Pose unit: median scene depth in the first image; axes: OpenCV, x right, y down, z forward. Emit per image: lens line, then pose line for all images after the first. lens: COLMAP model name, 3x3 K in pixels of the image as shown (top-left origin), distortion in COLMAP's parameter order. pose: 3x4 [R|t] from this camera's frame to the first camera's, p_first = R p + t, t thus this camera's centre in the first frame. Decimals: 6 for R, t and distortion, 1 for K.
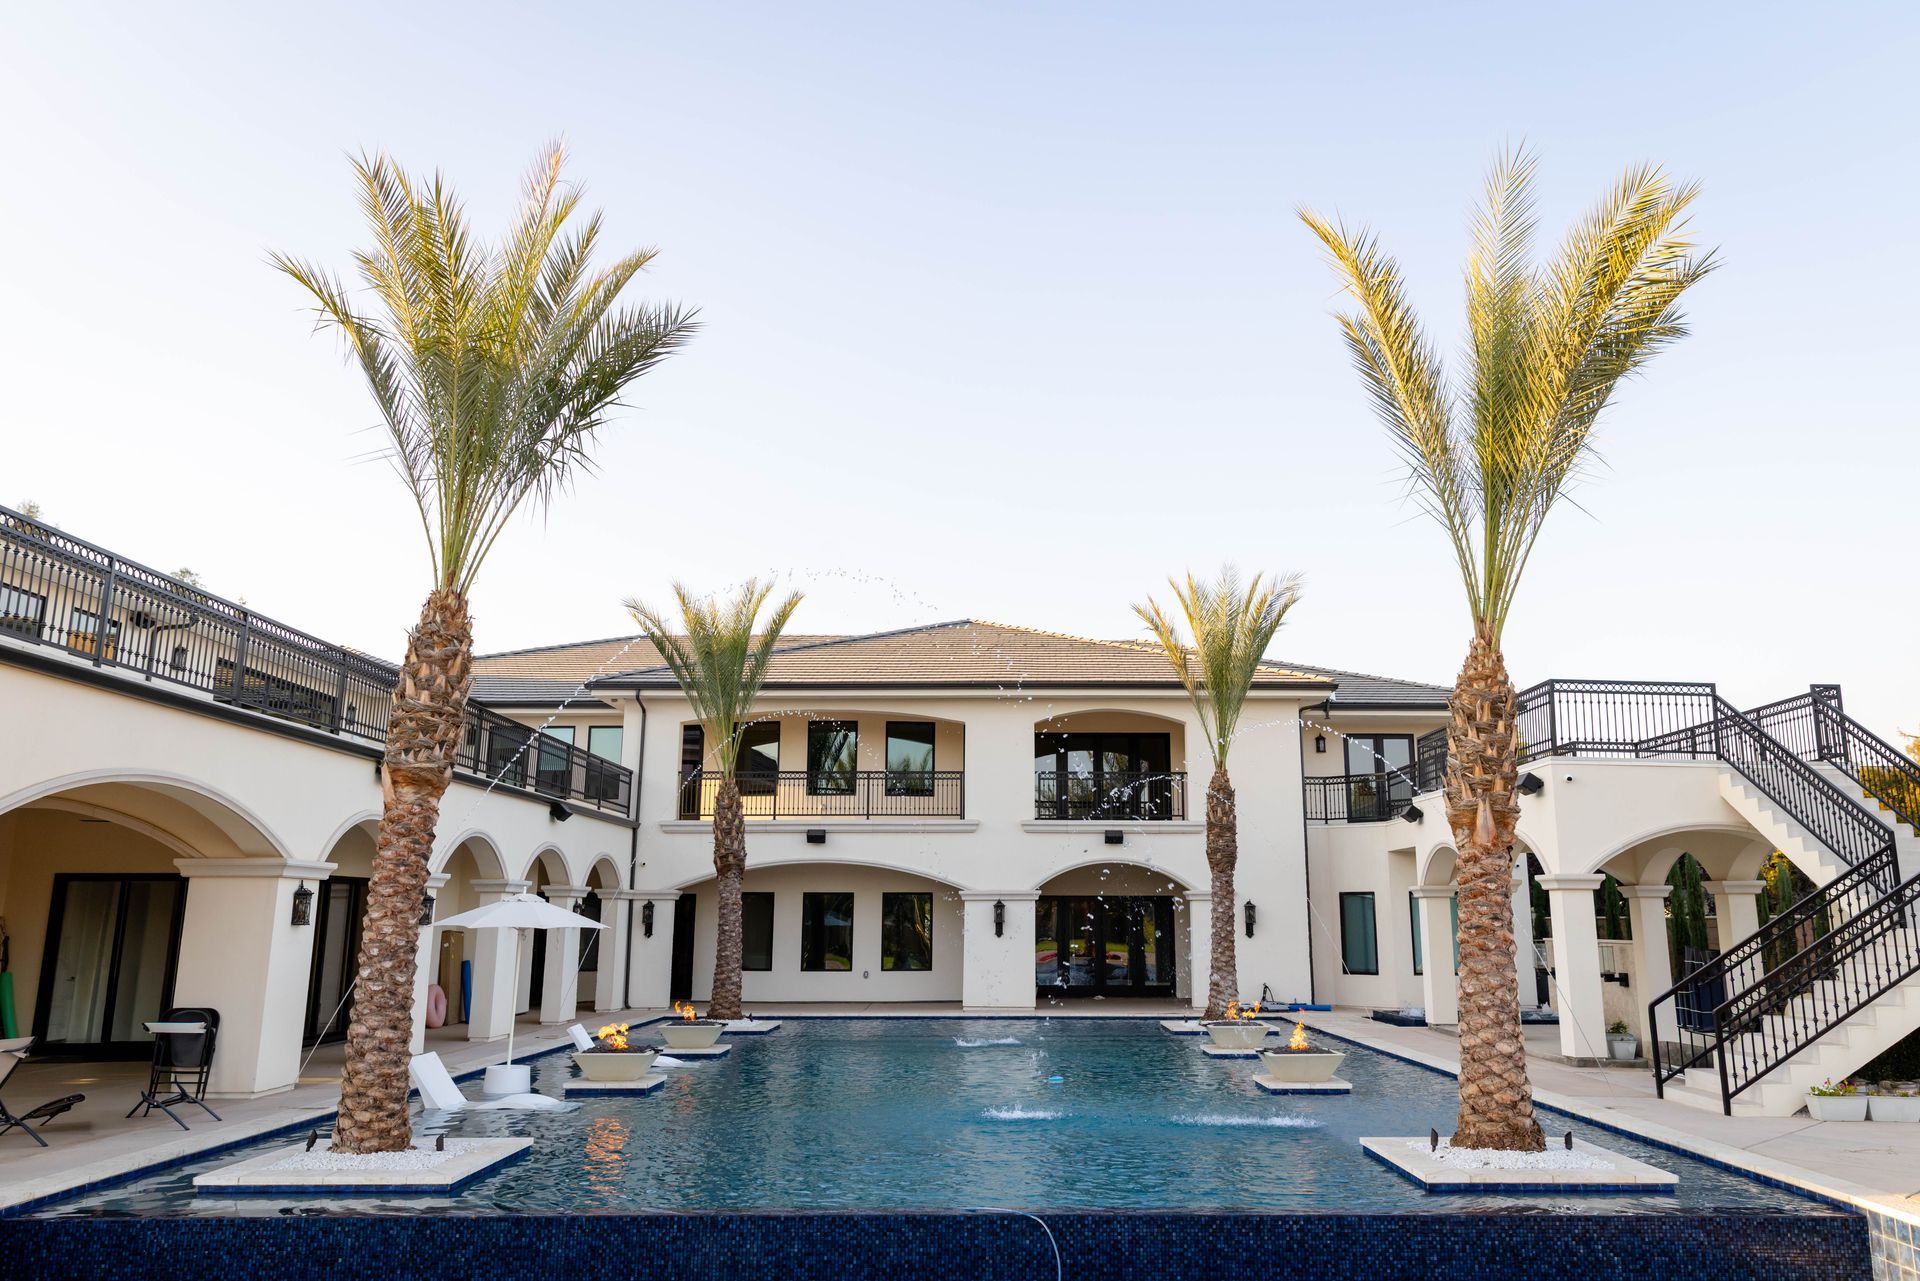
lens RADIAL K [[1323.2, 0, 974.2], [0, 1323.2, 629.4], [0, 0, 1]] dist [0.012336, -0.002018]
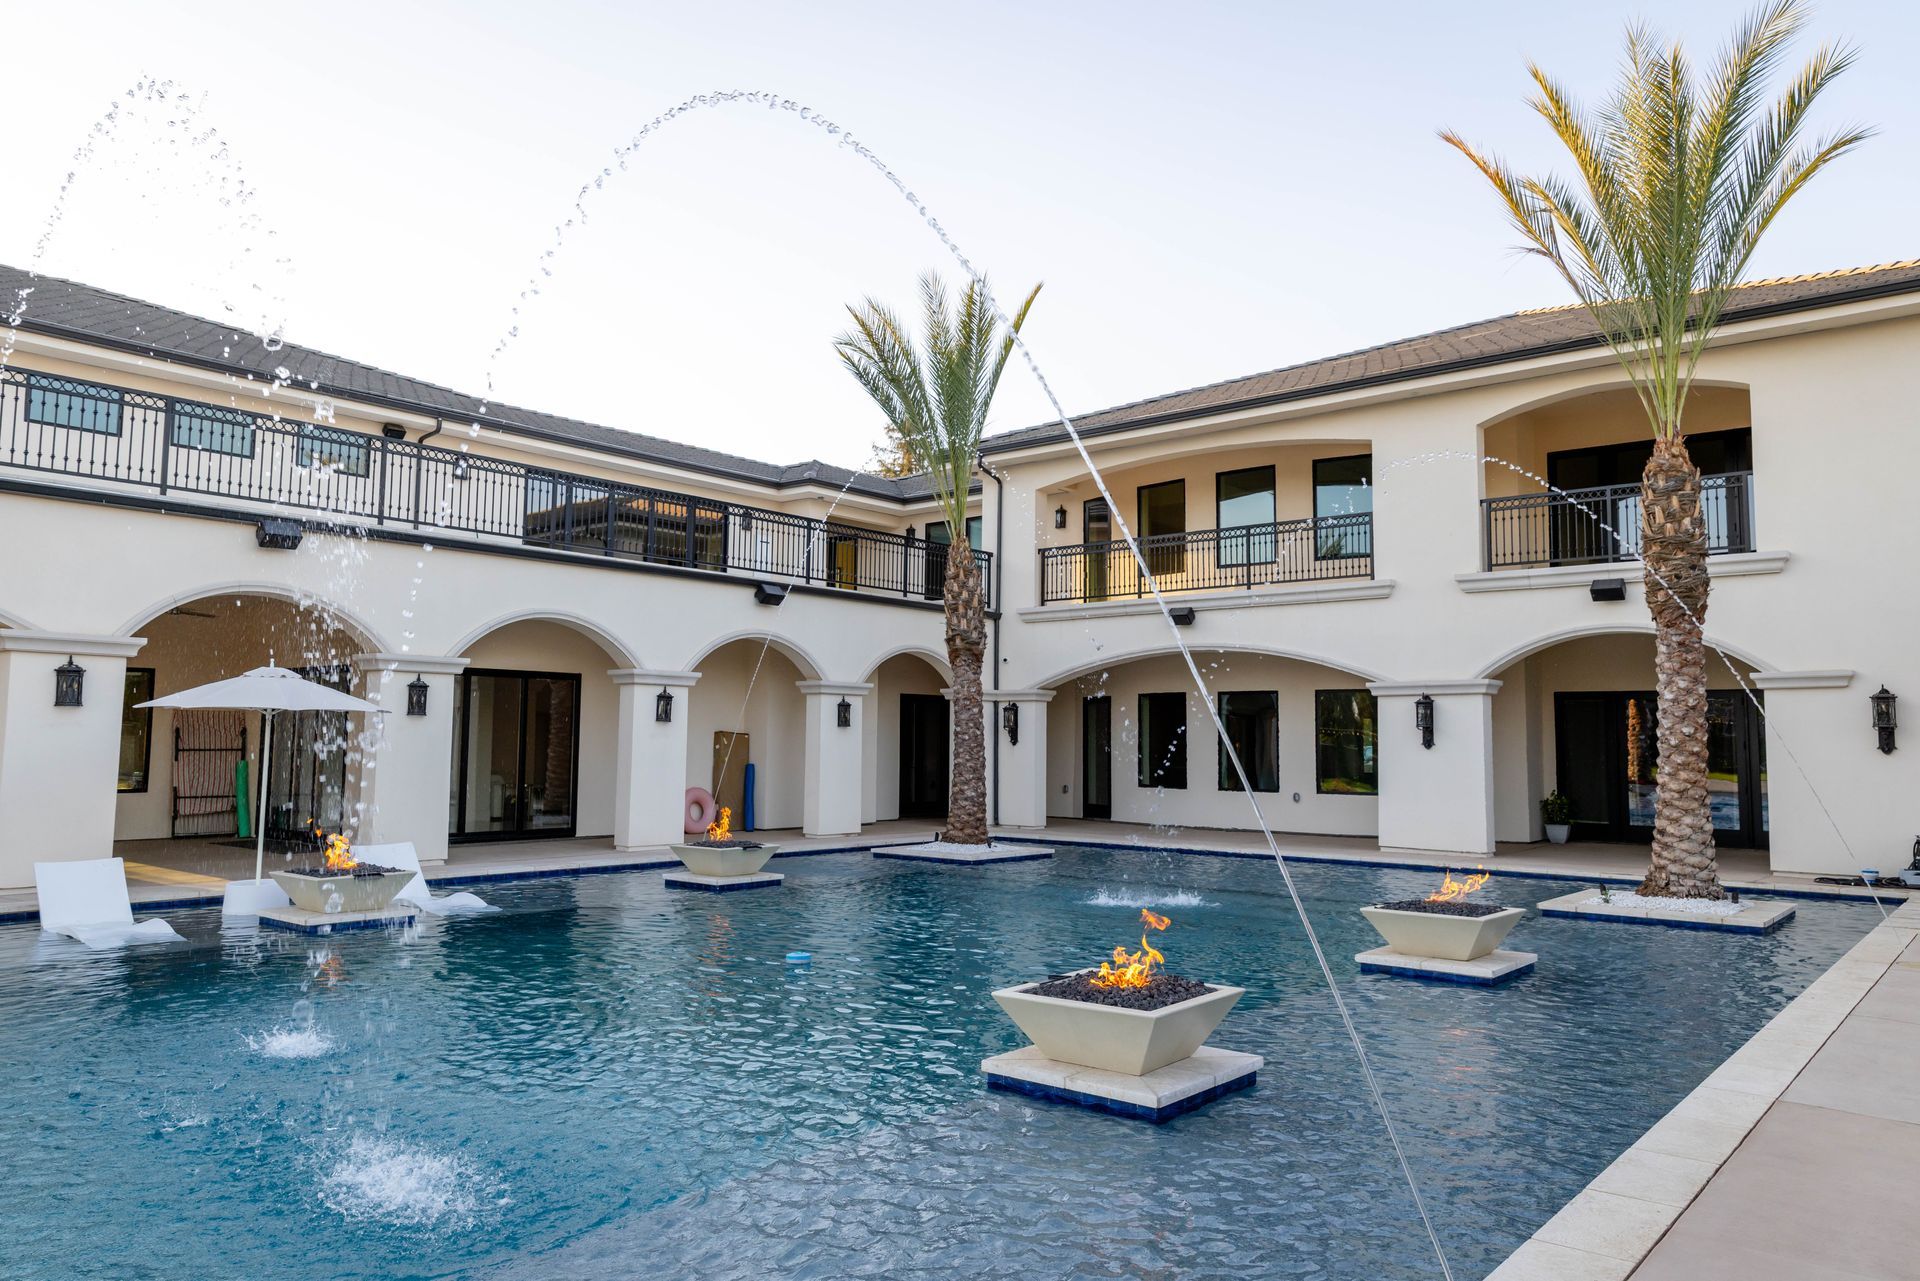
lens RADIAL K [[1267.2, 0, 958.8], [0, 1267.2, 624.3], [0, 0, 1]] dist [0.012106, -0.004564]
pose [[0.776605, -0.051705, -0.627862, 0.664511], [0.126398, 0.989149, 0.074886, 0.251472], [0.617177, -0.137517, 0.774713, 0.996968]]
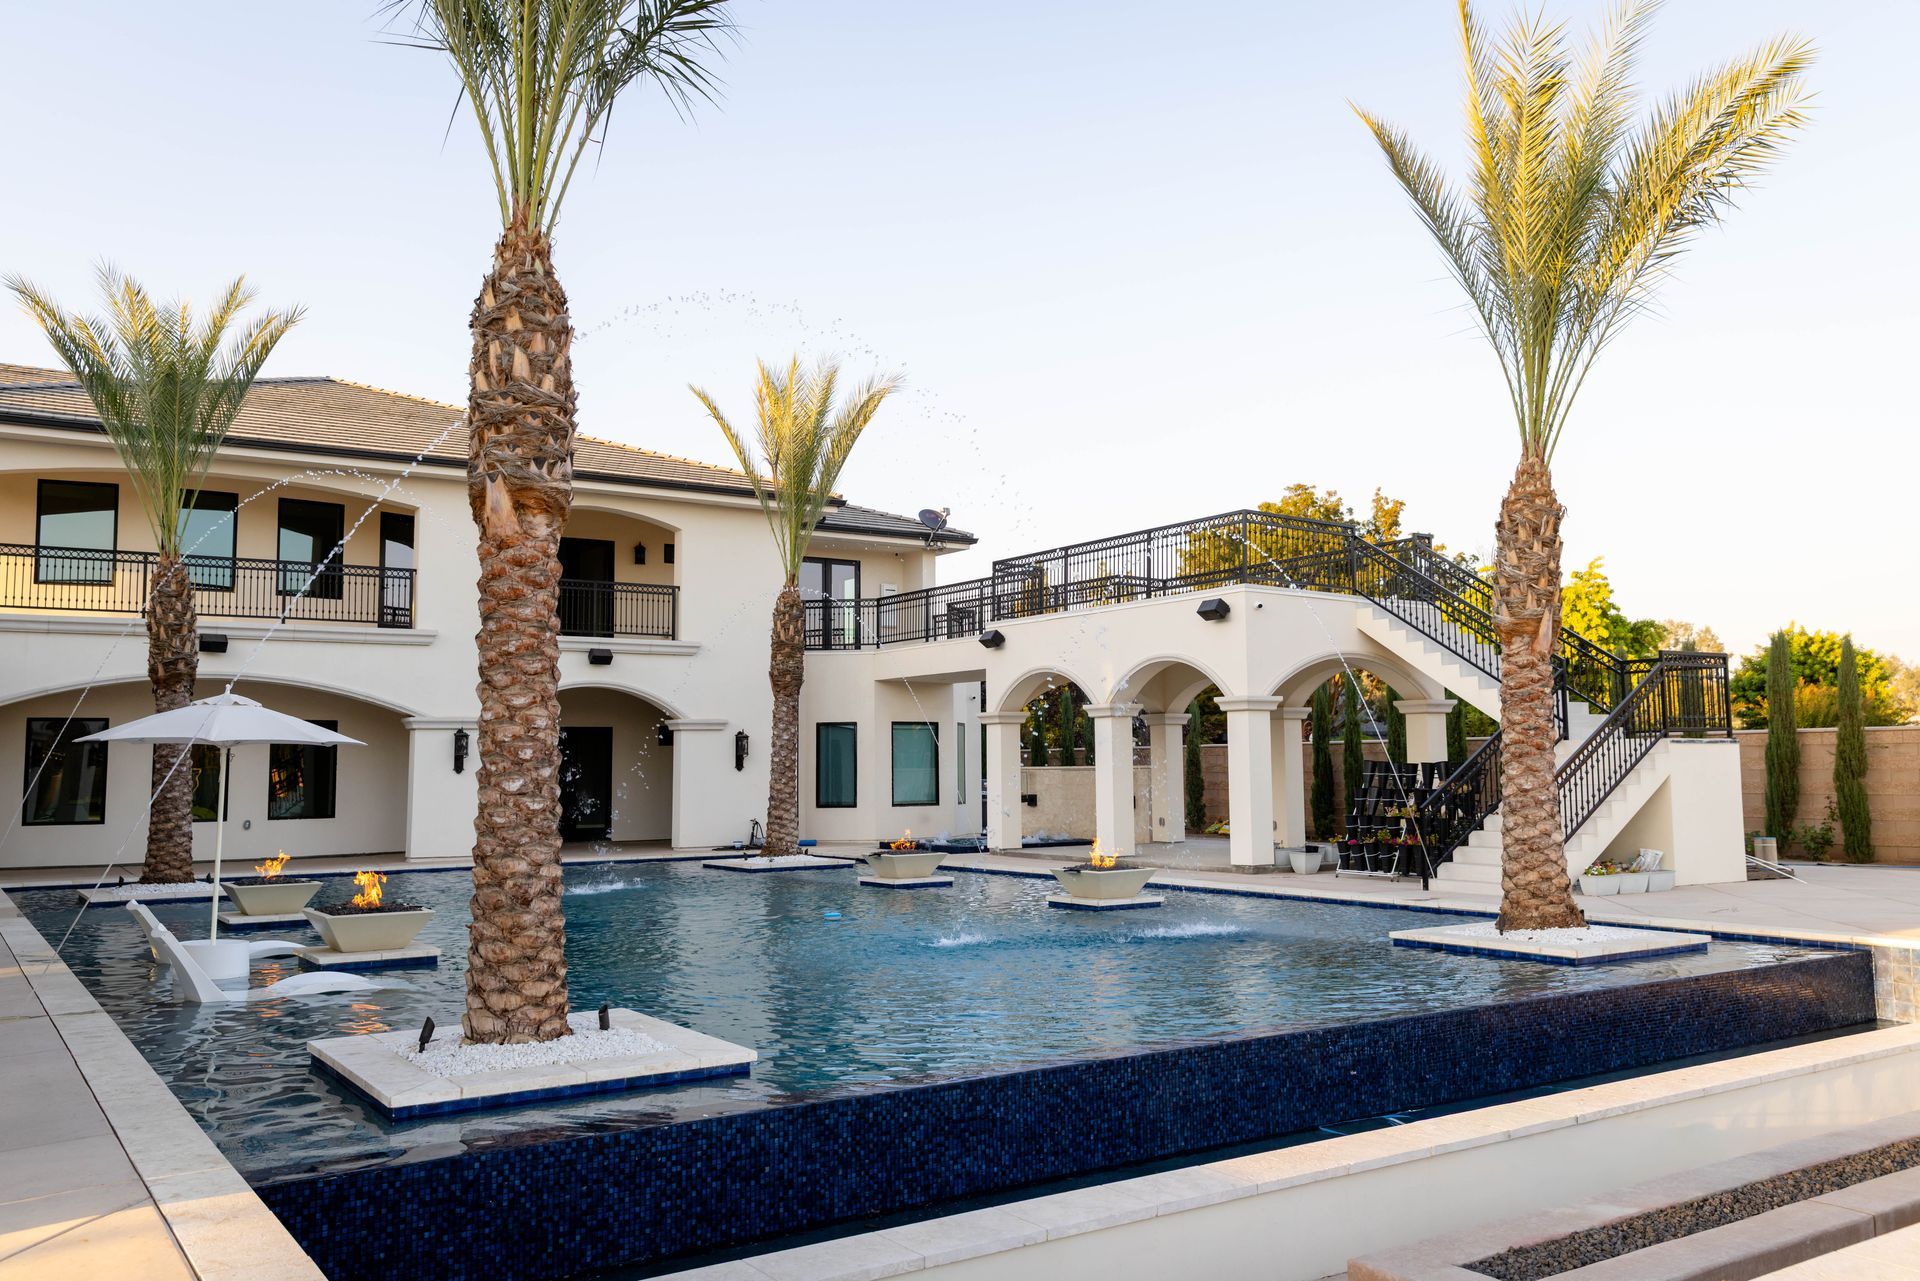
lens RADIAL K [[1490.7, 0, 904.1], [0, 1490.7, 612.3], [0, 0, 1]] dist [0.027732, -0.026956]
pose [[0.844949, 0.047006, 0.532777, -0.671861], [-0.105480, 0.991212, 0.079831, 0.088012], [-0.524343, -0.123651, 0.842482, 0.261880]]
